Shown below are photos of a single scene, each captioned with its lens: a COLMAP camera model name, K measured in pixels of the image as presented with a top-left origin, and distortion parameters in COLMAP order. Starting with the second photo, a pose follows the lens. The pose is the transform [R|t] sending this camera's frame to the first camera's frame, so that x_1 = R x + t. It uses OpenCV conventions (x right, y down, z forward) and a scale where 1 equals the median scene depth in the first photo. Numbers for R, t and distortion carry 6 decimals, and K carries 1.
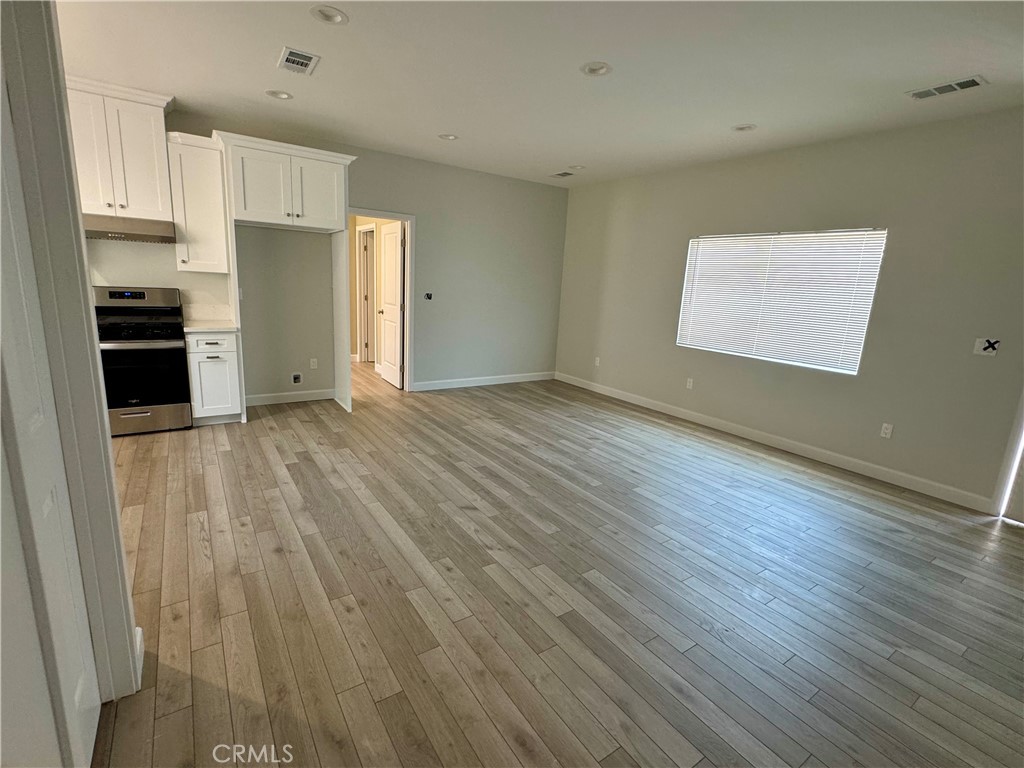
lens RADIAL K [[478.4, 0, 512.0], [0, 478.4, 384.0], [0, 0, 1]] dist [-0.000250, 0.000242]
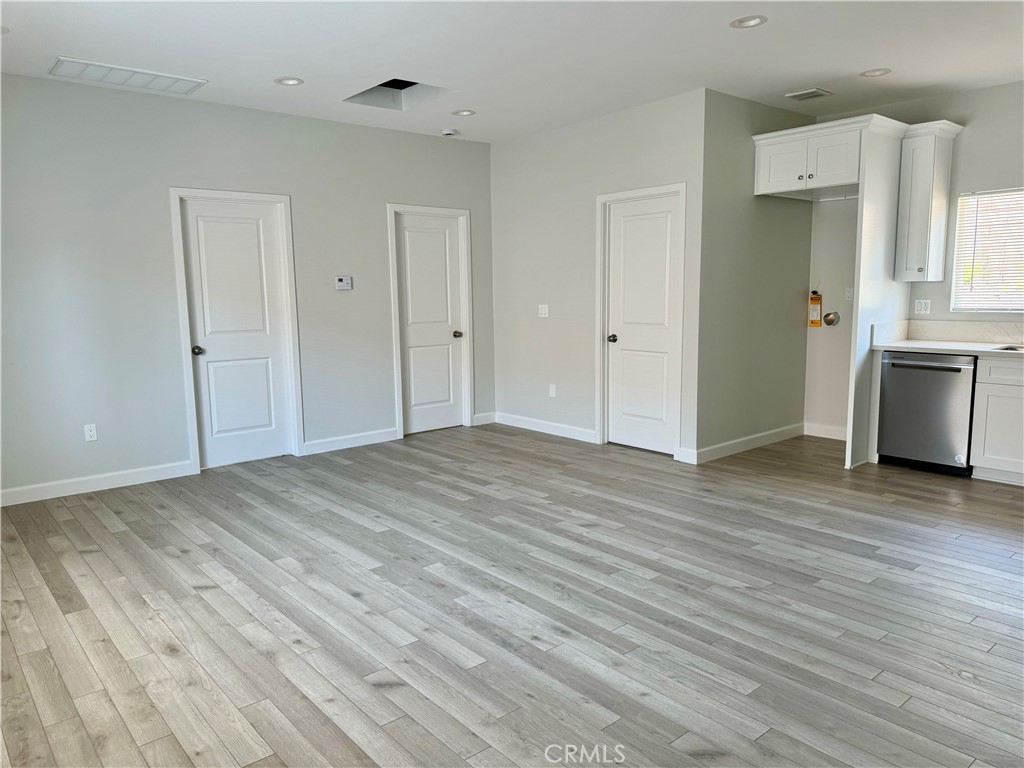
lens RADIAL K [[718.7, 0, 512.0], [0, 718.7, 384.0], [0, 0, 1]] dist [0.102635, -0.147452]
pose [[-0.993278, -0.024913, -0.113043, 0.173511], [-0.061820, 0.939803, 0.336078, -0.354891], [0.097865, 0.340807, -0.935026, 1.736893]]
